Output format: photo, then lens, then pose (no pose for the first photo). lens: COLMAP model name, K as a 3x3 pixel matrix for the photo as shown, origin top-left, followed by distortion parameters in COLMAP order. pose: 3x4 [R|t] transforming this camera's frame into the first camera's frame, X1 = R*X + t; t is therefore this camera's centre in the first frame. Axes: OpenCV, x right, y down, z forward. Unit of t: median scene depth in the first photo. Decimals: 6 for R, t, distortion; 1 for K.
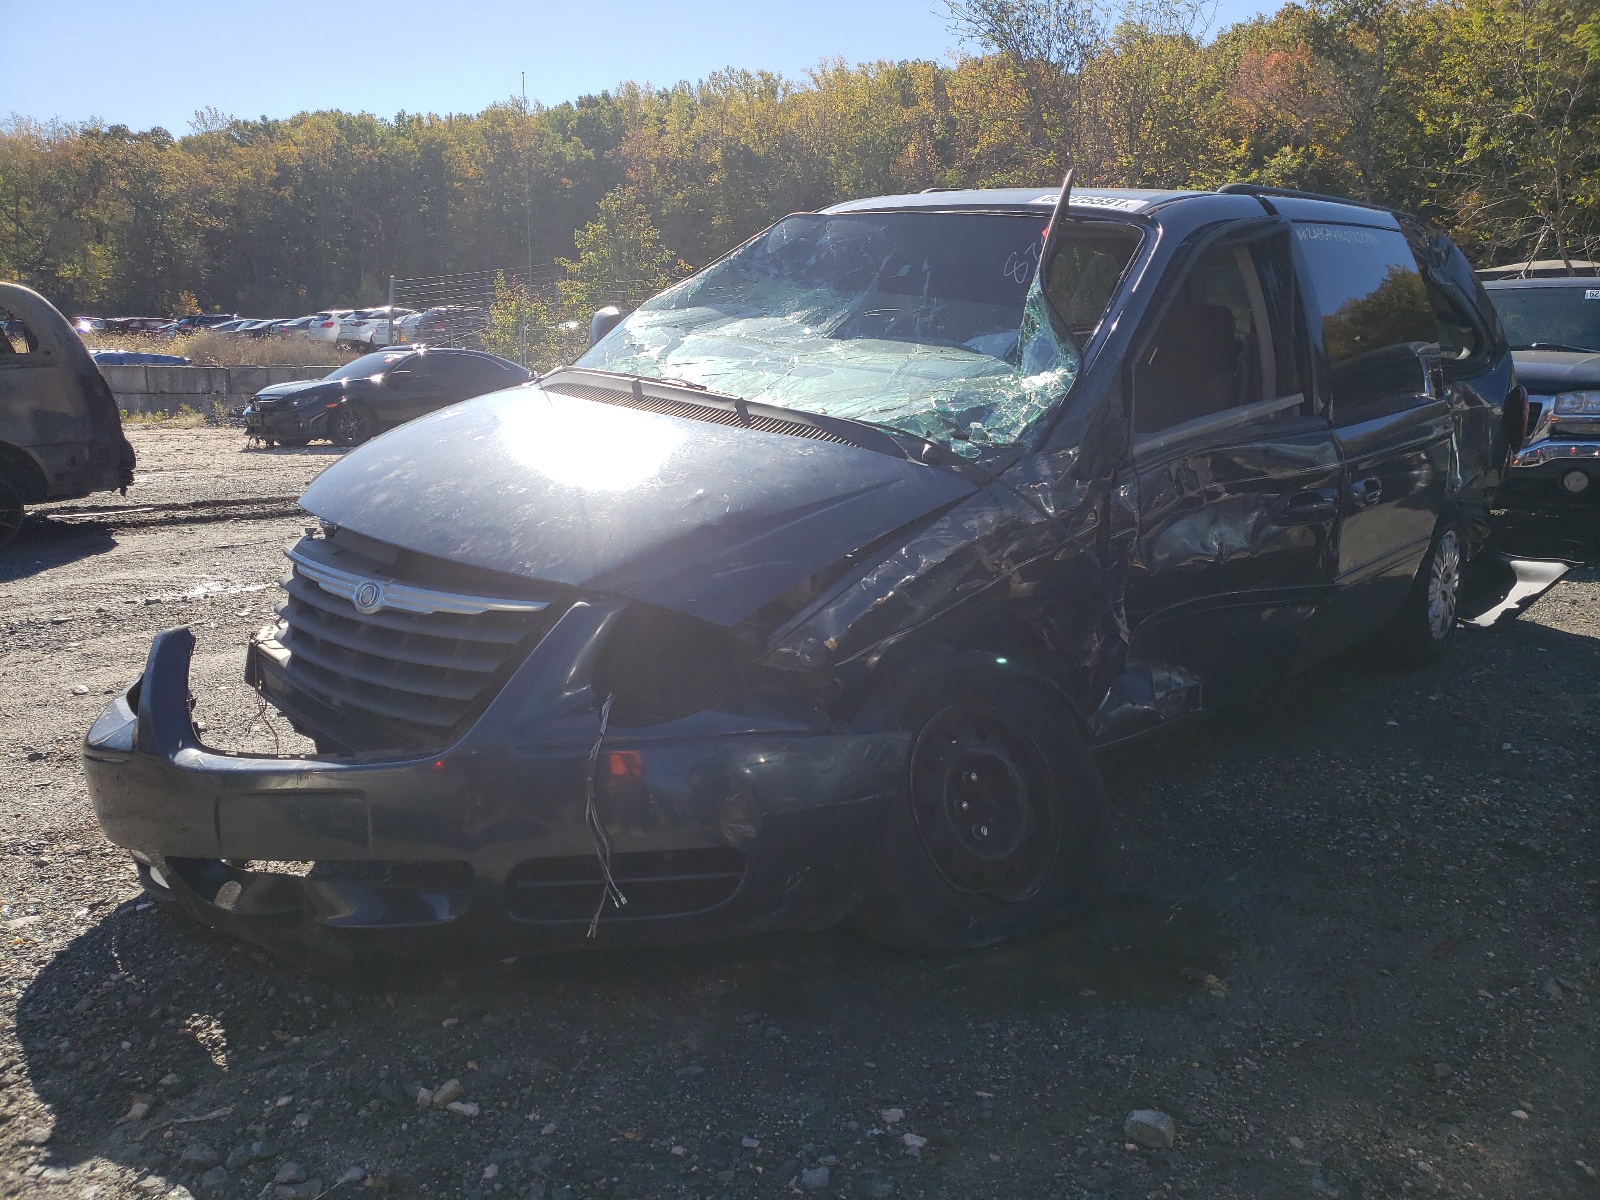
lens RADIAL K [[1333.9, 0, 800.0], [0, 1333.9, 600.0], [0, 0, 1]] dist [0.044145, -0.092643]
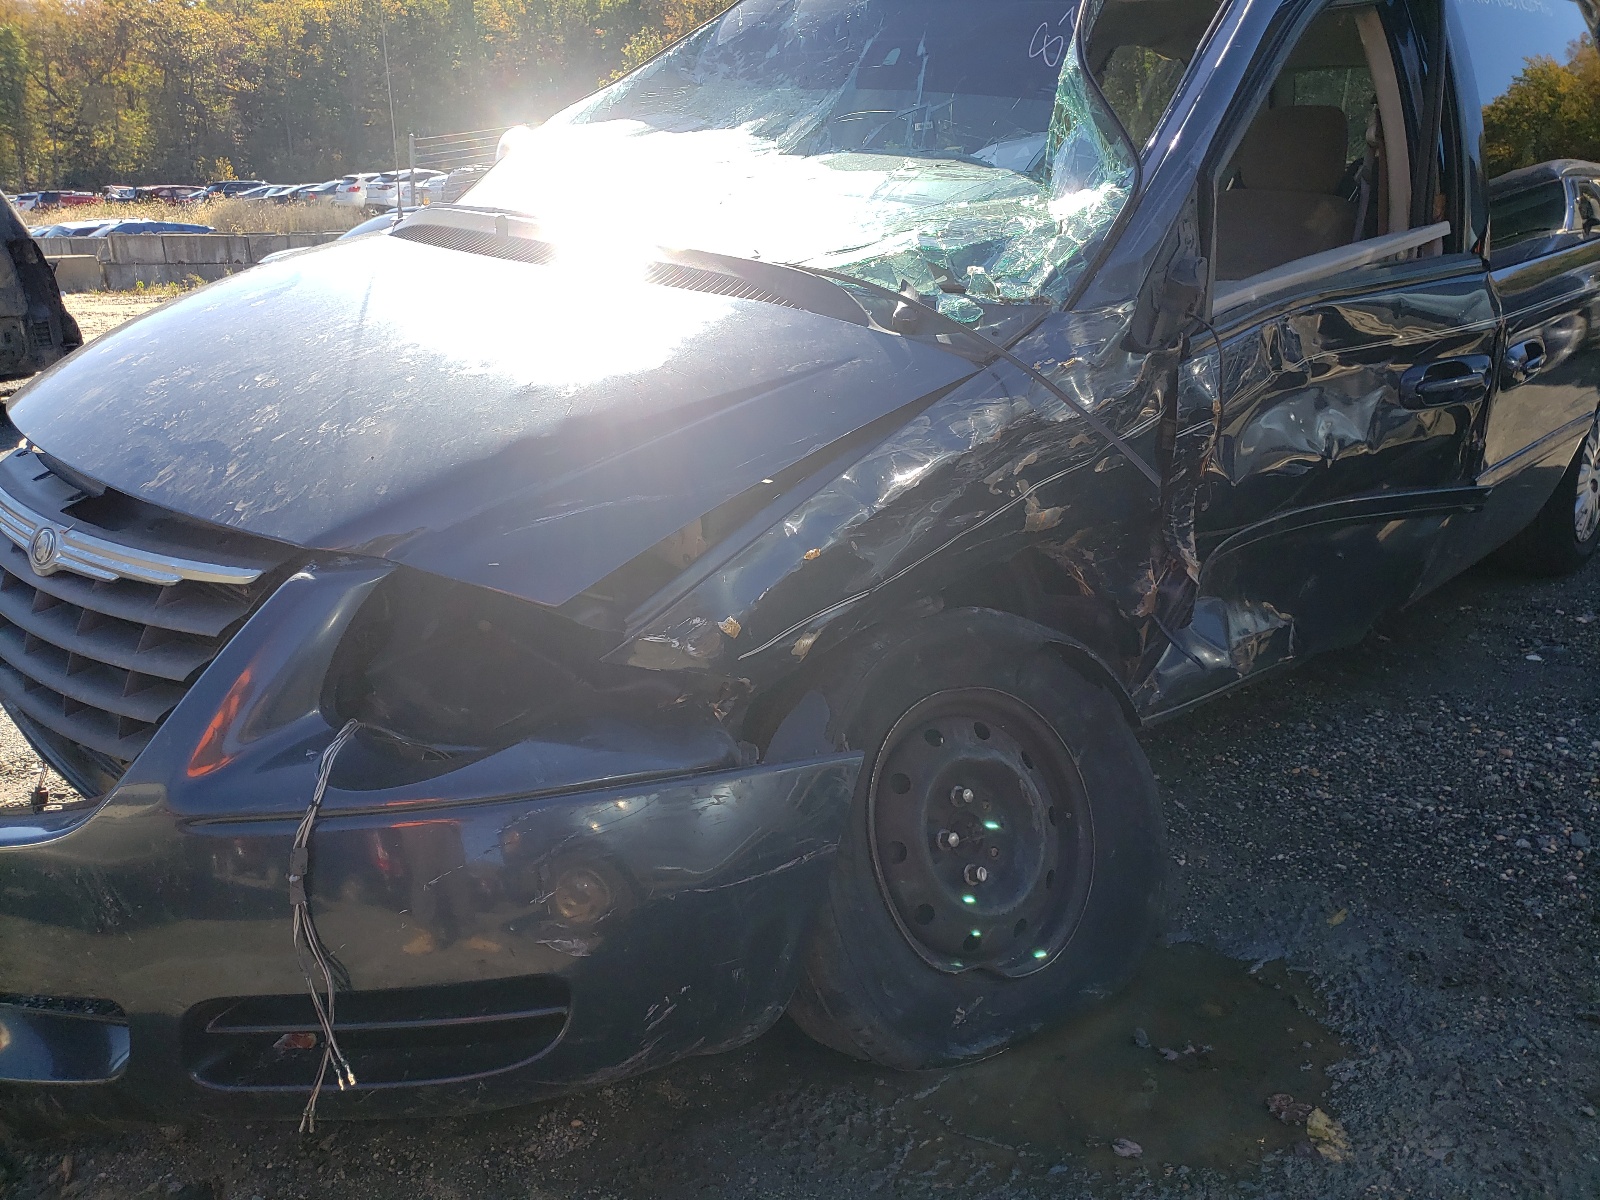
lens RADIAL K [[1252.5, 0, 800.0], [0, 1252.5, 600.0], [0, 0, 1]] dist [0.005410, 0.006612]
pose [[0.998568, -0.004227, -0.053330, 0.072131], [0.010245, 0.993532, 0.113087, -0.037398], [0.052507, -0.113472, 0.992153, 0.337984]]
